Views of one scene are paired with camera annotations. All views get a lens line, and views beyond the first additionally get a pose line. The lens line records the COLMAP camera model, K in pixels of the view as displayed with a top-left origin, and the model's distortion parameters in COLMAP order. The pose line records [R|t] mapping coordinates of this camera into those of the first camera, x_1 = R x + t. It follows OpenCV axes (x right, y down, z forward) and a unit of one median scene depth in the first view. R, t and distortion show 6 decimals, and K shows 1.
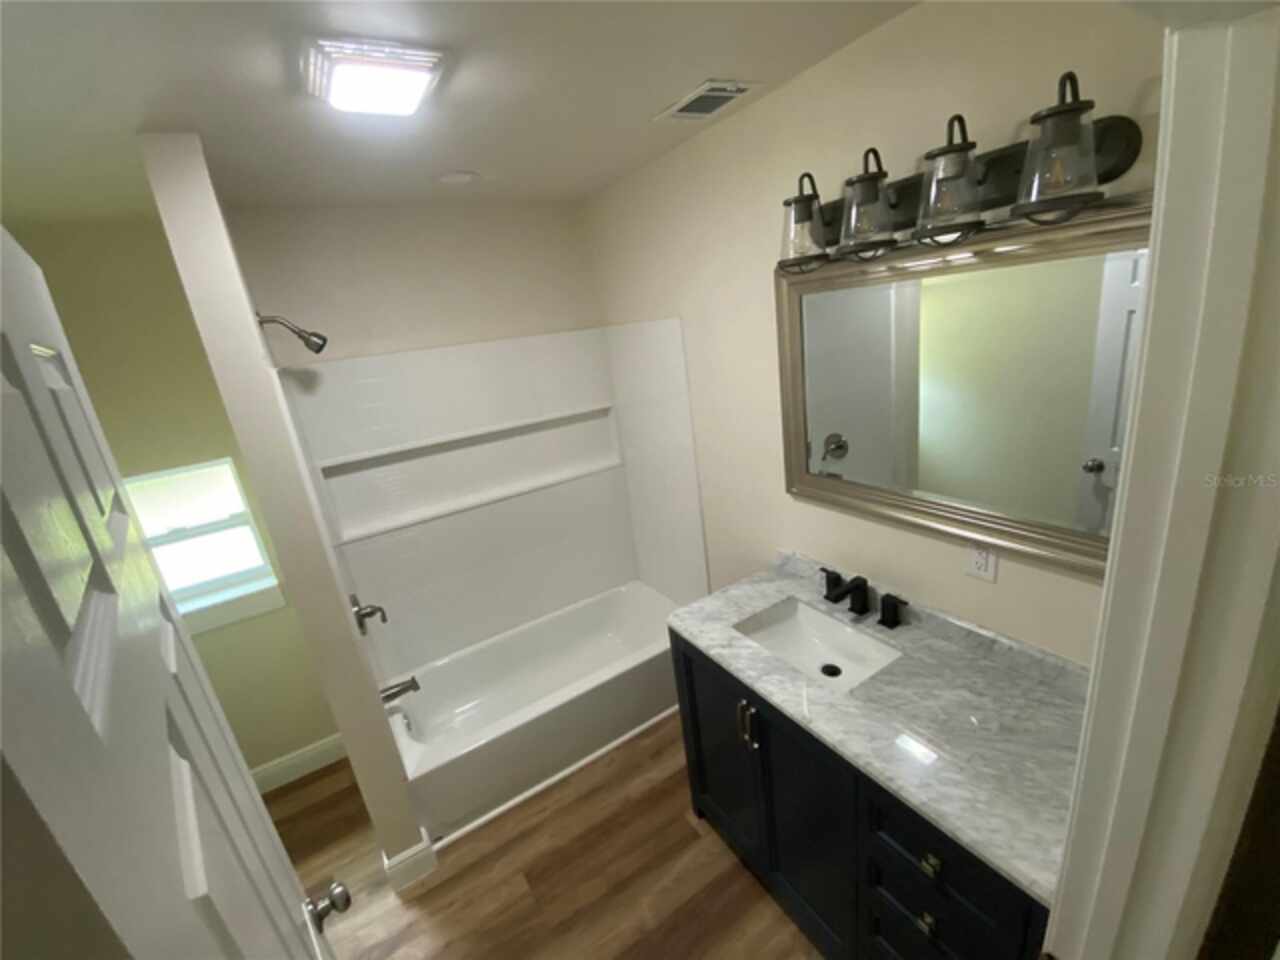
lens RADIAL K [[523.8, 0, 643.0], [0, 523.8, 479.2], [0, 0, 1]] dist [0.017198, -0.019378]
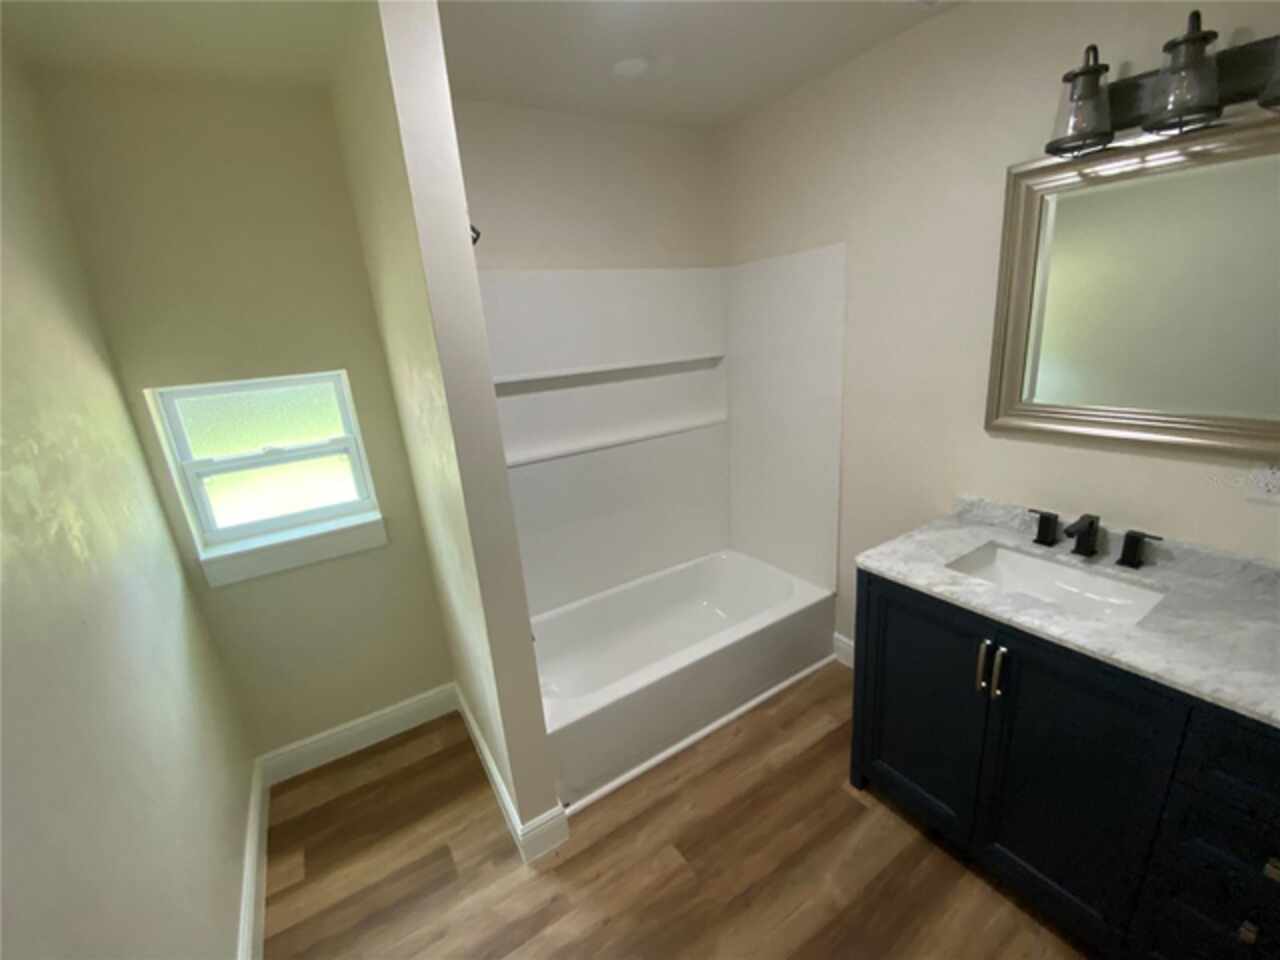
lens RADIAL K [[523.8, 0, 643.0], [0, 523.8, 479.2], [0, 0, 1]] dist [0.017198, -0.019378]
pose [[0.998630, 0.046204, 0.024559, -0.329948], [-0.045770, 0.998791, -0.017942, 0.155319], [-0.025359, 0.016793, 0.999537, 0.107405]]
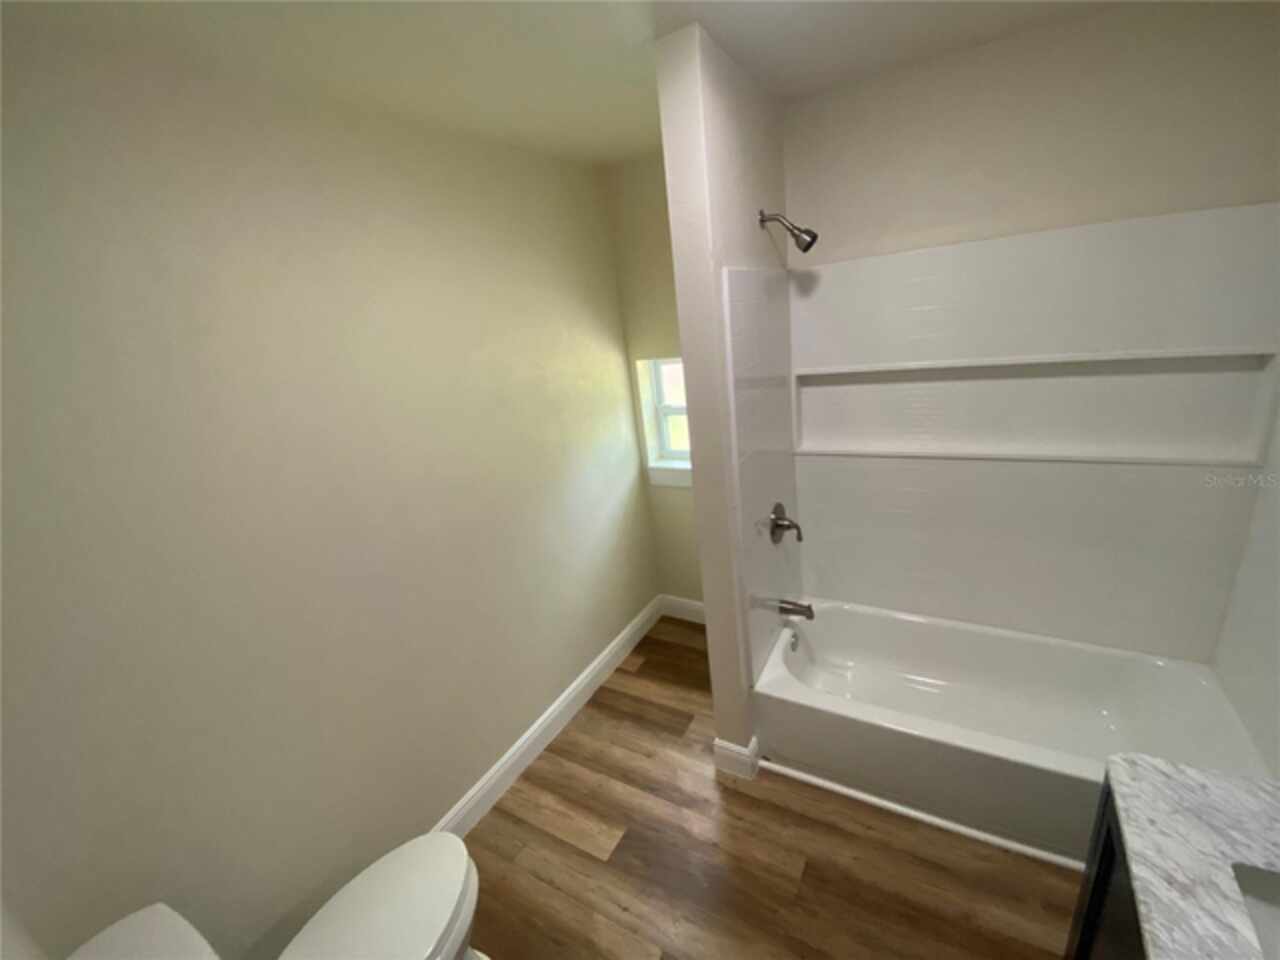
lens RADIAL K [[523.8, 0, 643.0], [0, 523.8, 479.2], [0, 0, 1]] dist [0.017198, -0.019378]
pose [[0.474957, 0.333904, -0.814201, 0.153480], [-0.199066, 0.942003, 0.270192, -0.052065], [0.857198, 0.033750, 0.513880, 0.276735]]
